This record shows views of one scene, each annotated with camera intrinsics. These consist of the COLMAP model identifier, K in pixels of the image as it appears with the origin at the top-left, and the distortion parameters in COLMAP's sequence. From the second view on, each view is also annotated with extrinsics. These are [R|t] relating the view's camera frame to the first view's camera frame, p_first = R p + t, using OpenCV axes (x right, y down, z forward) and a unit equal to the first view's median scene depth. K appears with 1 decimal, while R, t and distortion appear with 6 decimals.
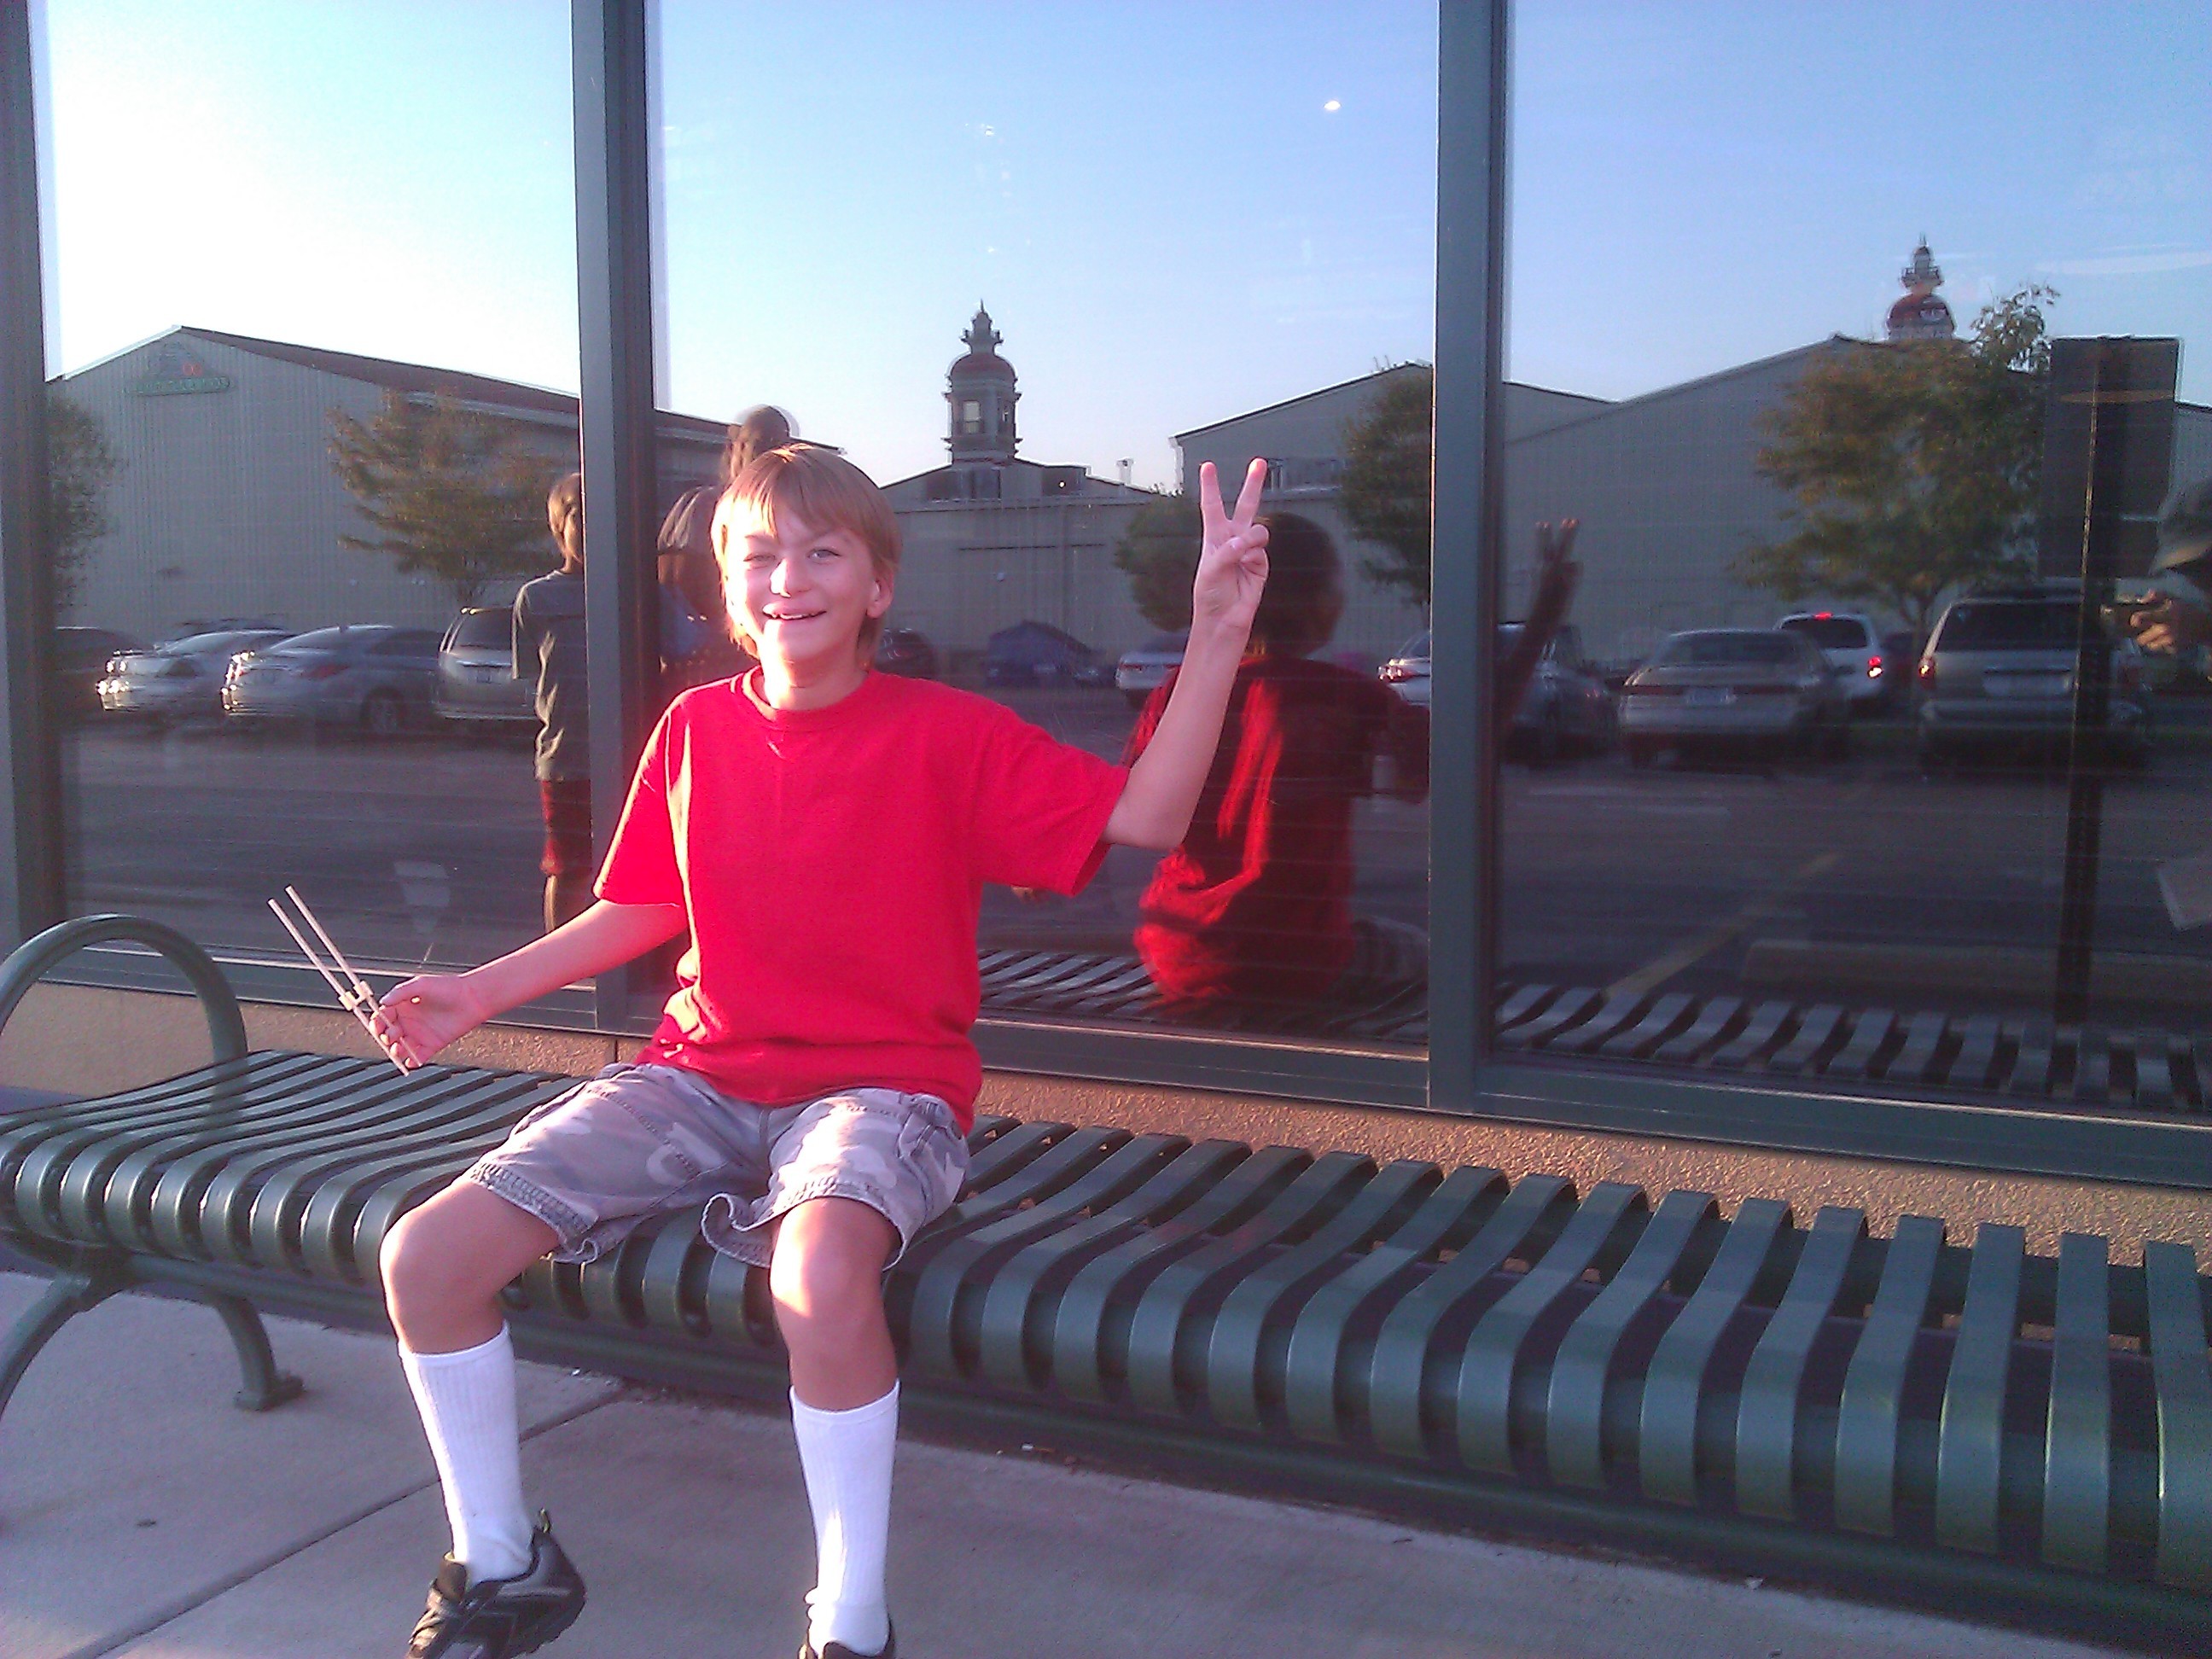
lens RADIAL K [[2178.6, 0, 1006.3], [0, 2178.6, 865.1], [0, 0, 1]] dist [0.020307, 0.009422]
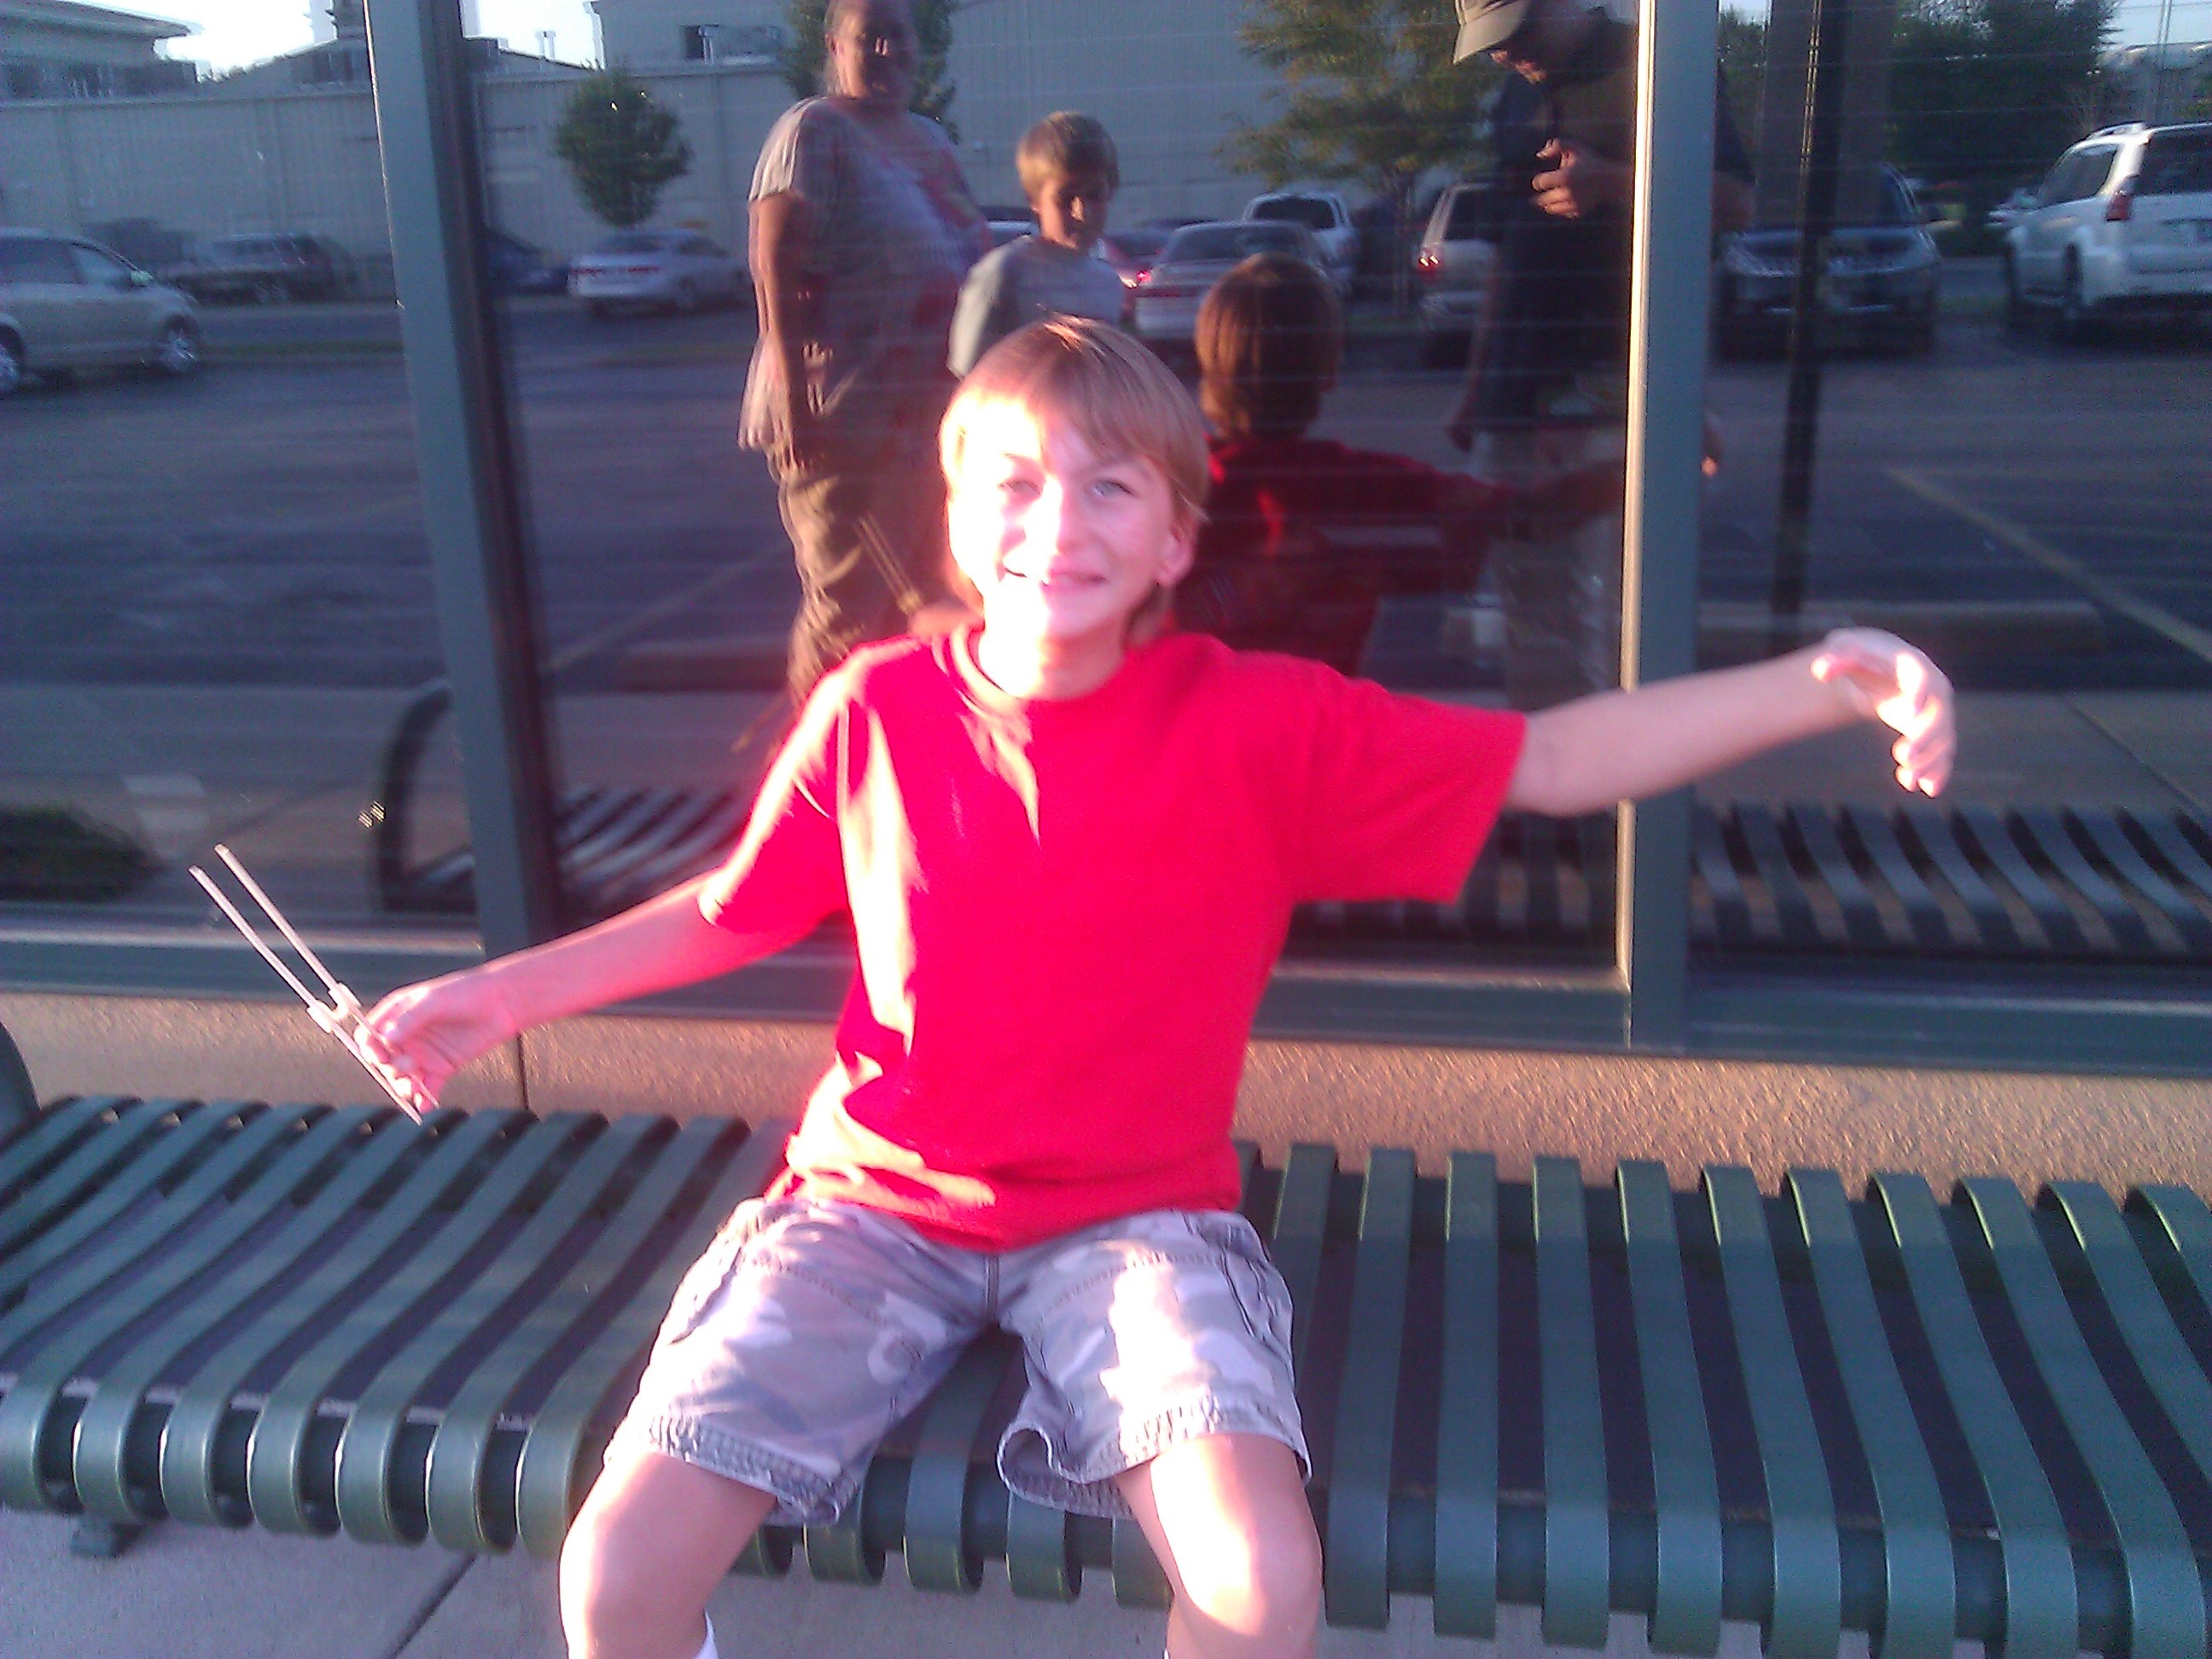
lens RADIAL K [[2149.9, 0, 1017.3], [0, 2149.9, 920.0], [0, 0, 1]] dist [0.033688, -0.001786]
pose [[0.966613, -0.107778, 0.232471, -0.203699], [0.057219, 0.975119, 0.214168, -0.117023], [-0.249770, -0.193716, 0.948730, 0.266191]]
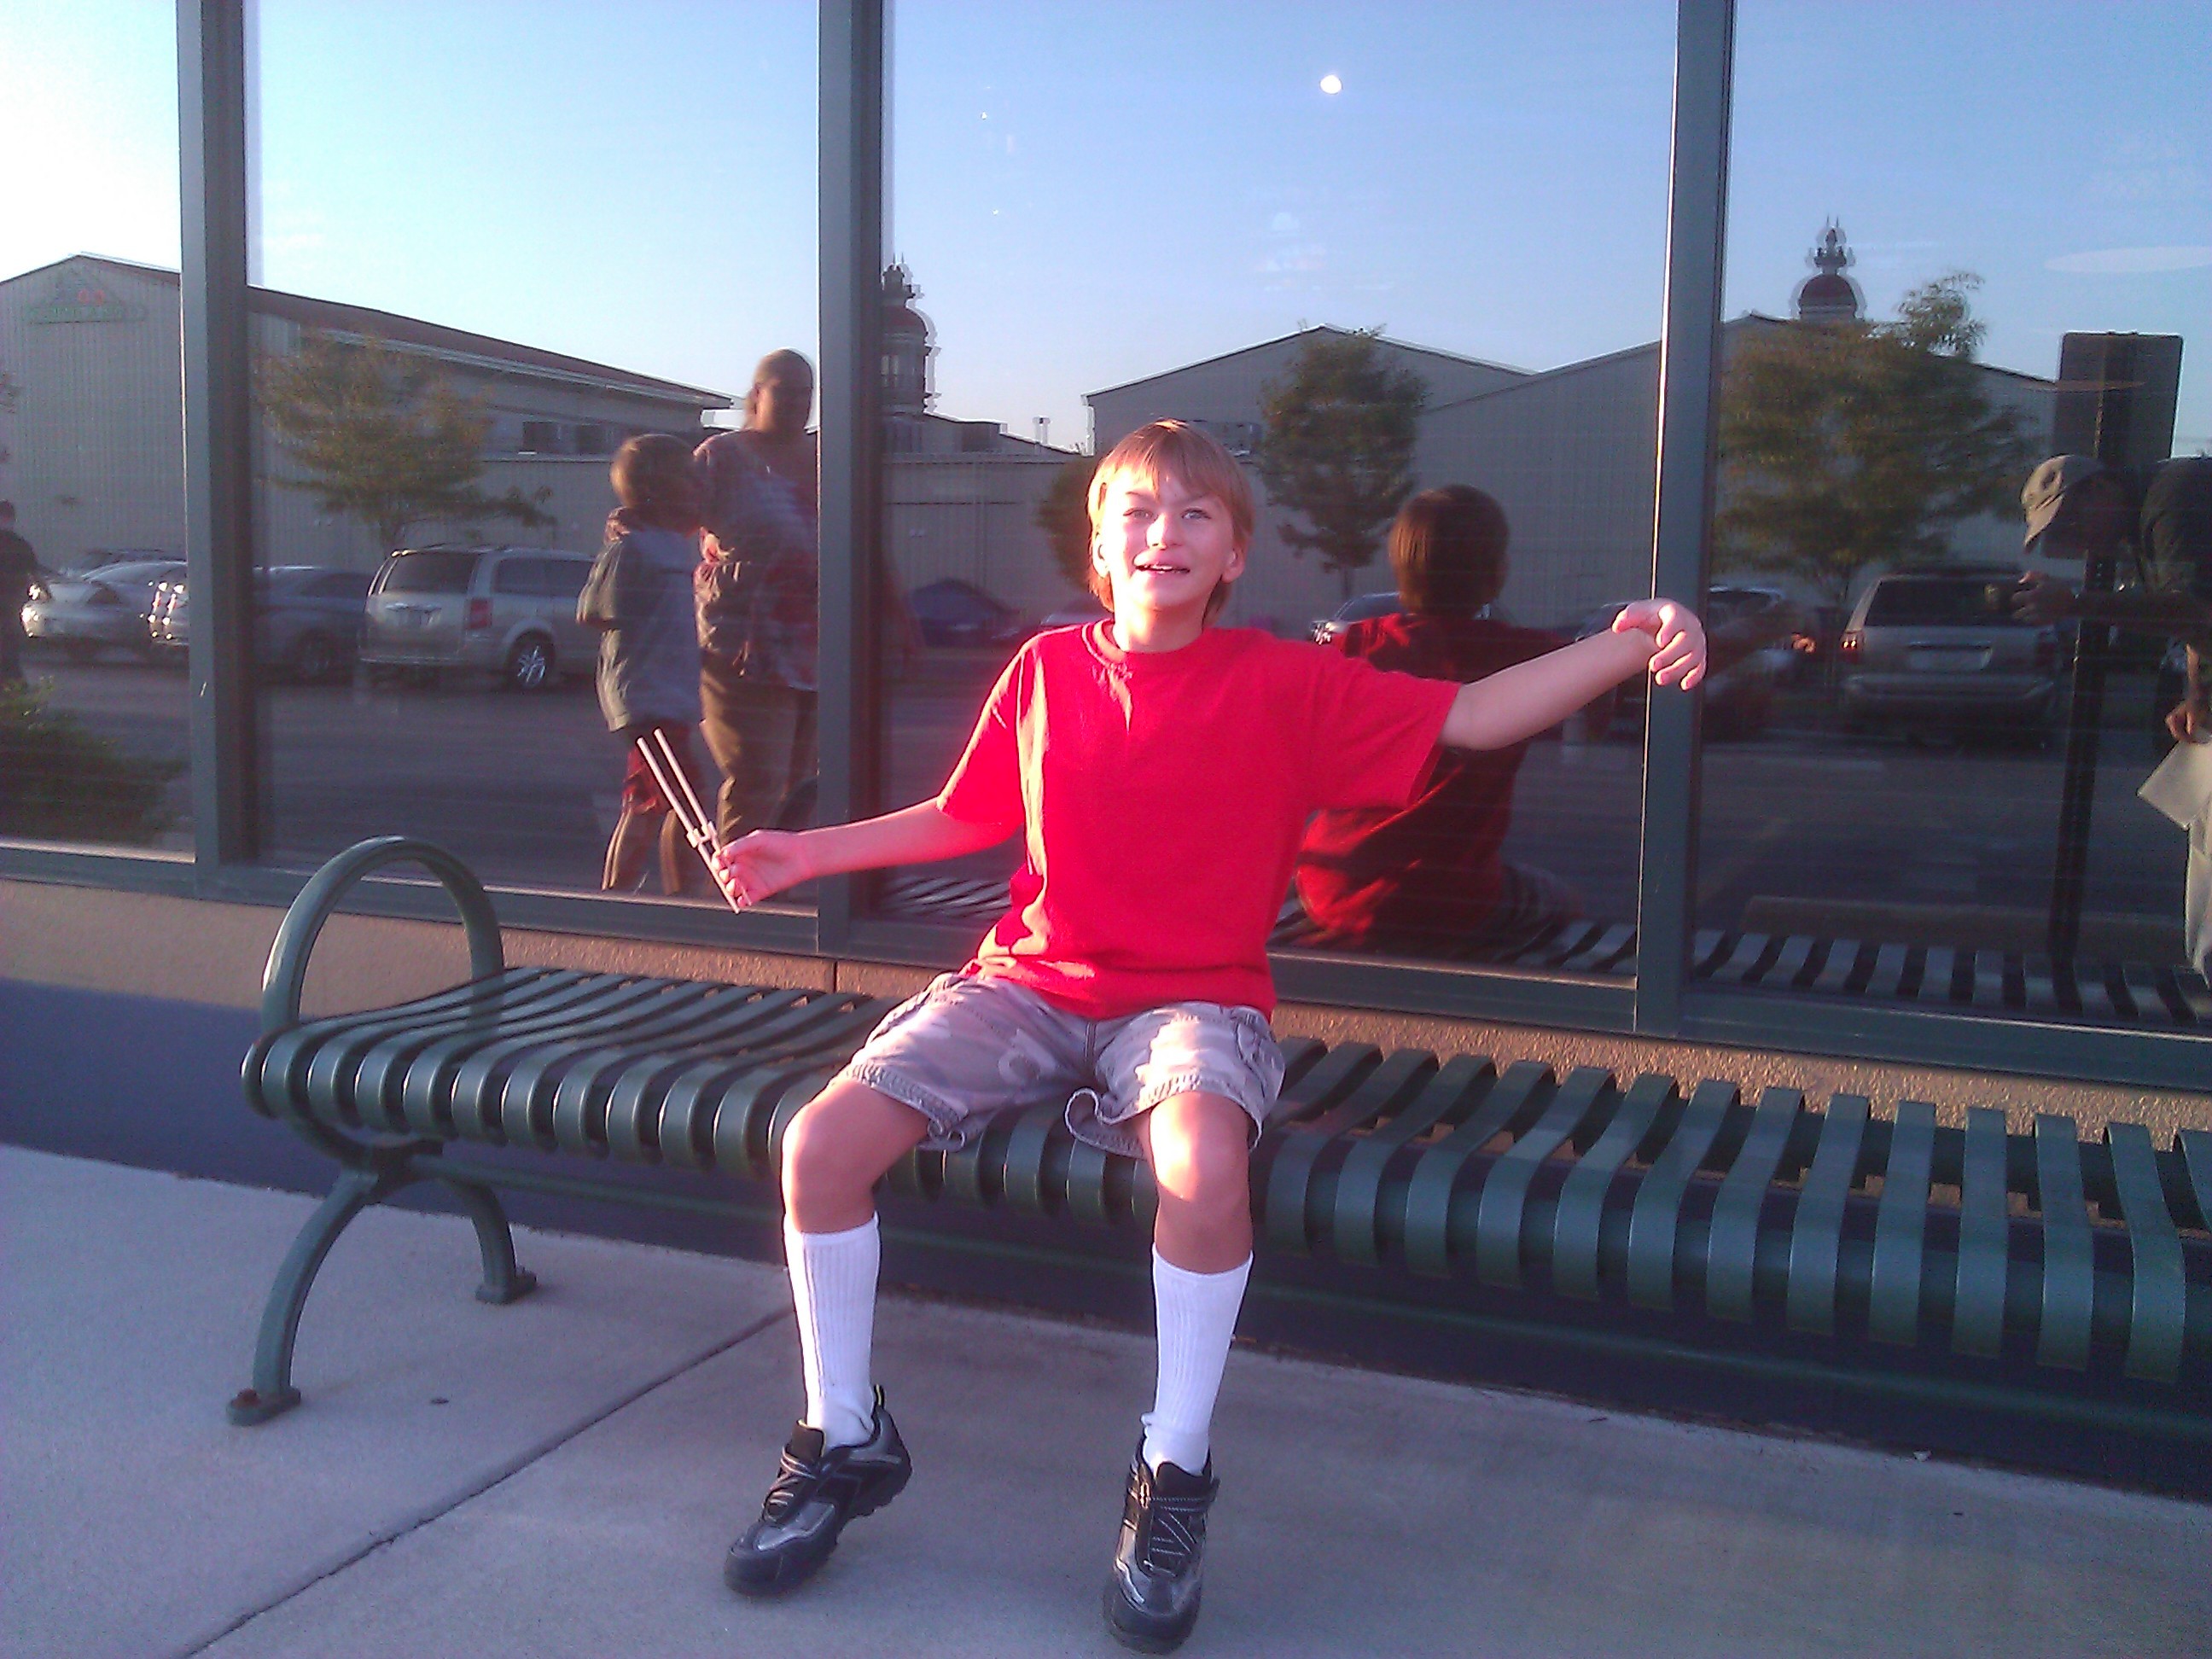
lens RADIAL K [[2149.9, 0, 1017.3], [0, 2149.9, 920.0], [0, 0, 1]] dist [0.033688, -0.001786]
pose [[0.998570, 0.014535, 0.051437, -0.162565], [-0.016879, 0.998824, 0.045452, 0.010755], [-0.050716, -0.046256, 0.997641, -0.061397]]
